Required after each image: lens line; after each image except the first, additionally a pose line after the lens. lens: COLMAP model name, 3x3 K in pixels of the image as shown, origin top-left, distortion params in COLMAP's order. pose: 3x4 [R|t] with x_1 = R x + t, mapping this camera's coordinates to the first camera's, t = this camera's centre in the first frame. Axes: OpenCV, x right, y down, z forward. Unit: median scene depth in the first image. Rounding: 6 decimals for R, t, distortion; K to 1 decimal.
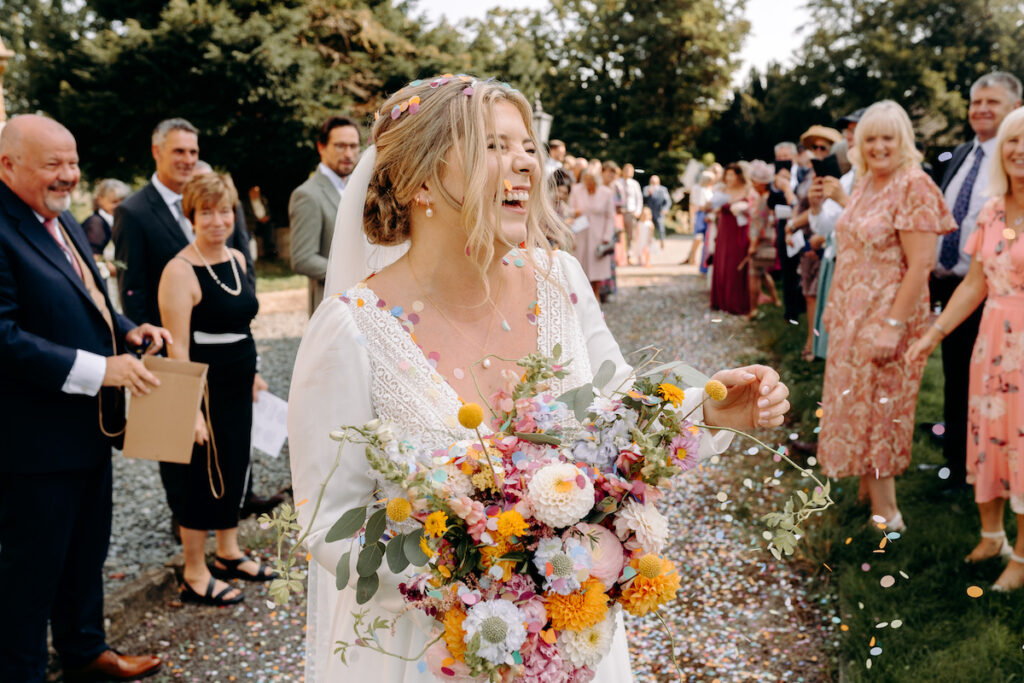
lens RADIAL K [[999.4, 0, 509.2], [0, 999.4, 342.2], [0, 0, 1]] dist [-0.073572, 0.000000]
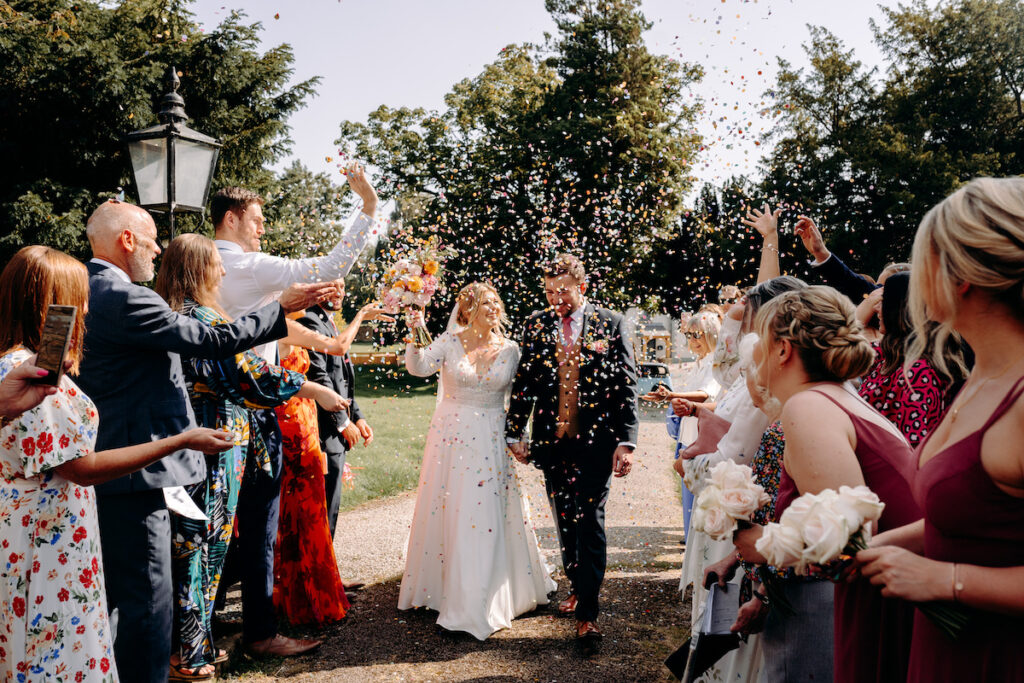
lens RADIAL K [[999.4, 0, 506.3], [0, 999.4, 348.6], [0, 0, 1]] dist [-0.073572, 0.000000]
pose [[0.998296, 0.008891, 0.057678, 0.042963], [-0.000610, 0.989864, -0.142020, -0.038447], [-0.058356, 0.141743, 0.988182, 0.248307]]
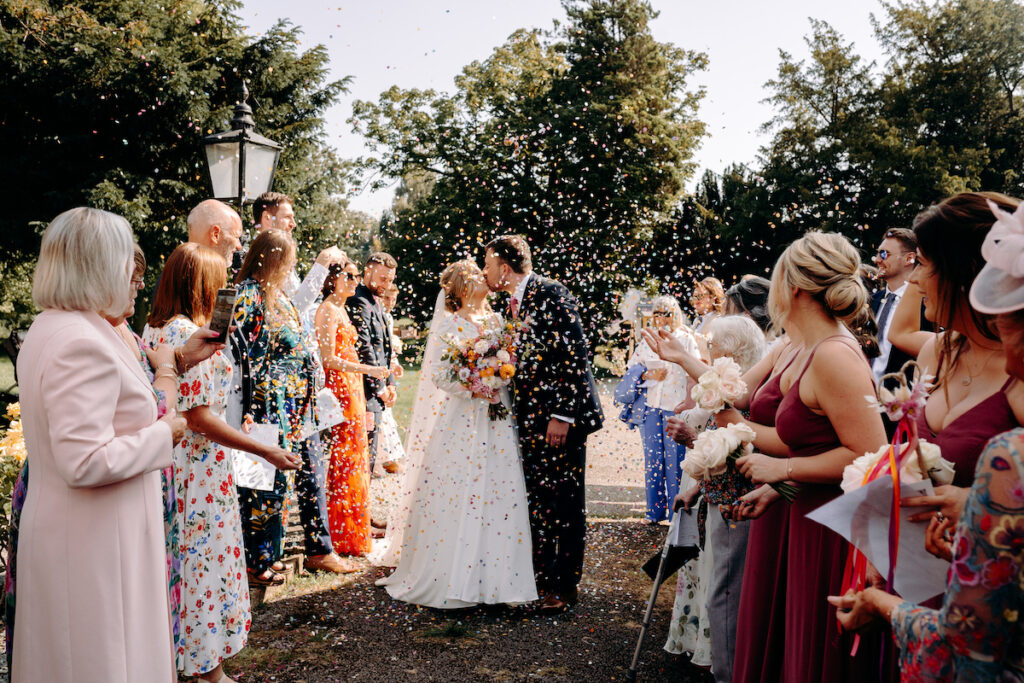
lens RADIAL K [[999.4, 0, 514.0], [0, 999.4, 335.2], [0, 0, 1]] dist [-0.073572, 0.000000]
pose [[0.997359, 0.031611, 0.065385, 0.039552], [-0.022714, 0.990910, -0.132592, -0.035395], [-0.068982, 0.130757, 0.989012, 0.225972]]
